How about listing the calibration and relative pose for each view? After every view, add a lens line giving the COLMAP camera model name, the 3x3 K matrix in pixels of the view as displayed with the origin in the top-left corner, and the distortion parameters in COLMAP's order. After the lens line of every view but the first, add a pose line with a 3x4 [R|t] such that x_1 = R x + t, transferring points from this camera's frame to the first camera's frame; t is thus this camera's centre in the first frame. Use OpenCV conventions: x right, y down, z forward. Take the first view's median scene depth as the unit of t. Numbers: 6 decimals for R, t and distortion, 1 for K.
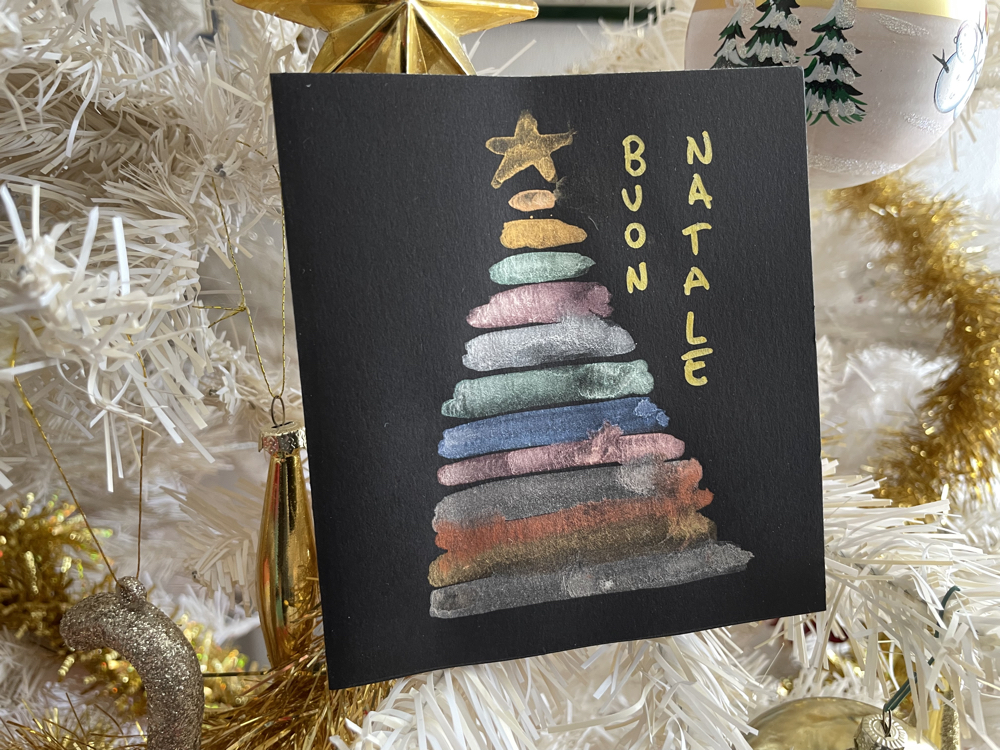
lens RADIAL K [[754.2, 0, 528.5], [0, 754.2, 373.1], [0, 0, 1]] dist [0.112902, -0.143311]
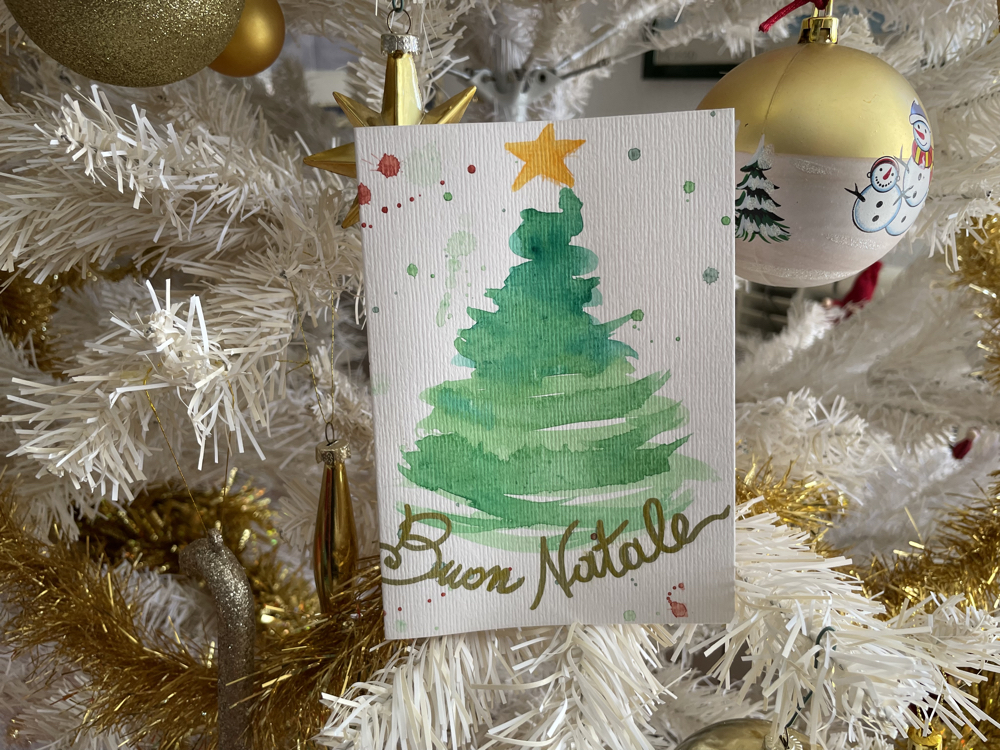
lens RADIAL K [[747.5, 0, 527.3], [0, 747.5, 379.4], [0, 0, 1]] dist [0.078370, -0.110465]
pose [[0.963366, 0.074144, -0.257739, 0.366276], [-0.082128, 0.996414, -0.020335, -0.053871], [0.255307, 0.040758, 0.966001, -0.242643]]
